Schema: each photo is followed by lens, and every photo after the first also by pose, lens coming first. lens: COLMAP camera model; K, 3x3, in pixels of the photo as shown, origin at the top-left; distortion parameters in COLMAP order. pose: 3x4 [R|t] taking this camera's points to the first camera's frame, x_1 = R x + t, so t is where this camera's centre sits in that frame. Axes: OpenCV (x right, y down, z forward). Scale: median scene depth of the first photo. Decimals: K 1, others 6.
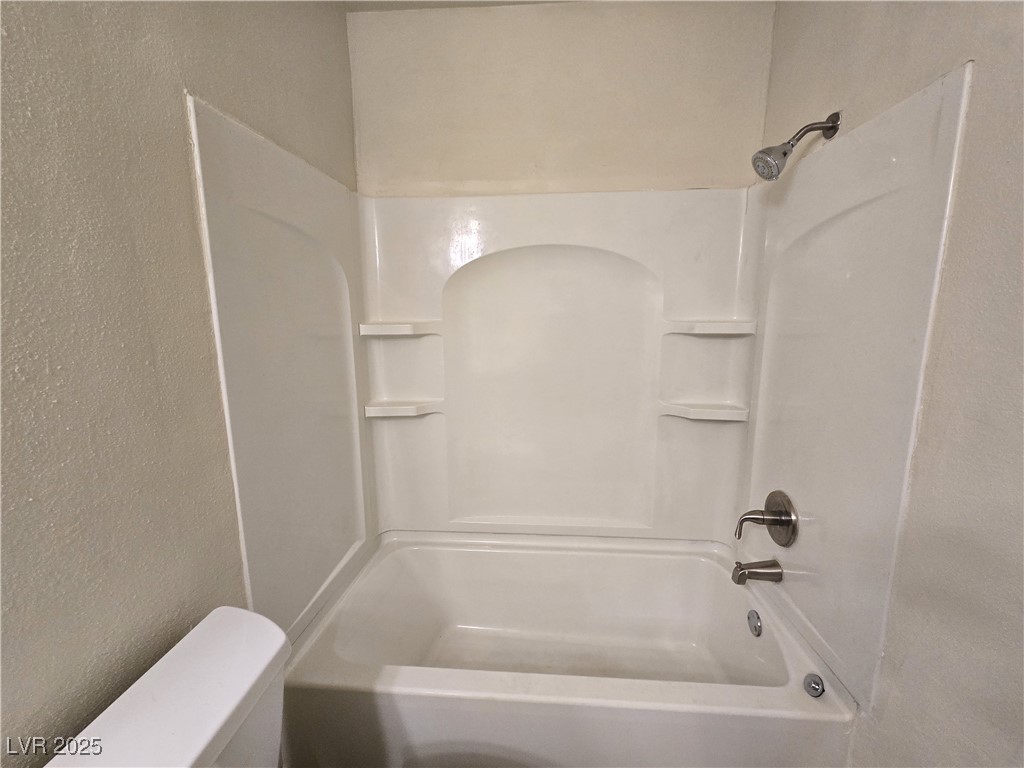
lens RADIAL K [[423.7, 0, 506.4], [0, 423.7, 388.0], [0, 0, 1]] dist [-0.003556, 0.002081]
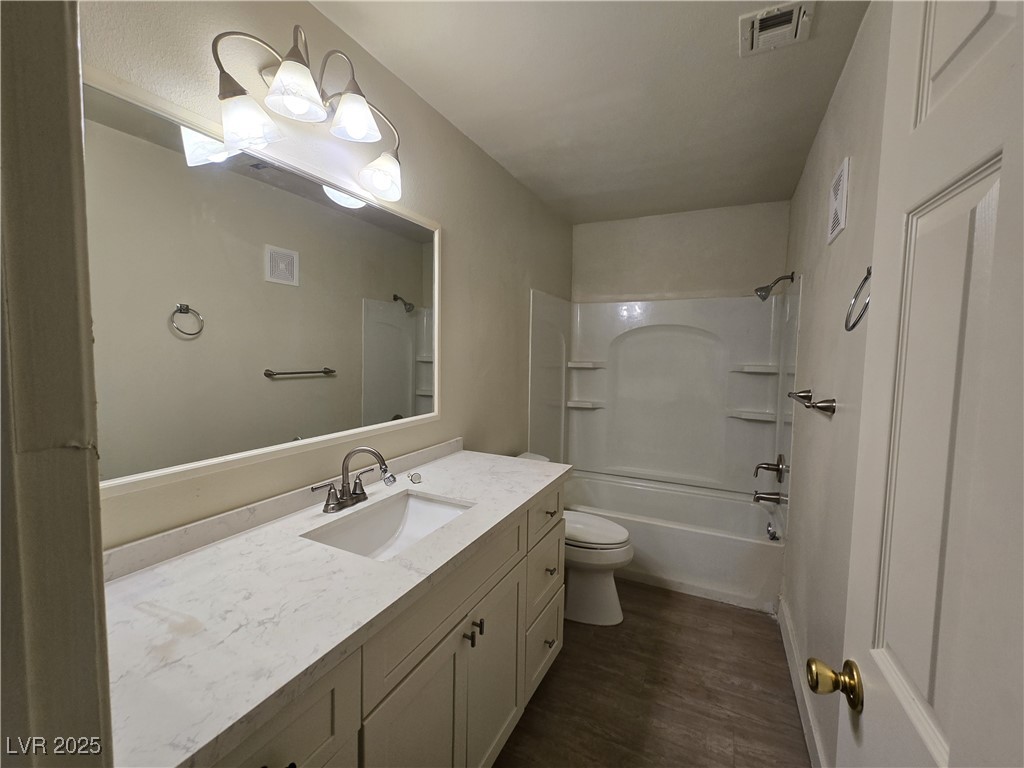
lens RADIAL K [[423.7, 0, 505.4], [0, 423.7, 382.1], [0, 0, 1]] dist [-0.003556, 0.002081]
pose [[0.919708, 0.045101, -0.390005, 0.199603], [-0.087020, 0.992089, -0.090484, 0.169916], [0.382839, 0.117158, 0.916356, -1.063410]]
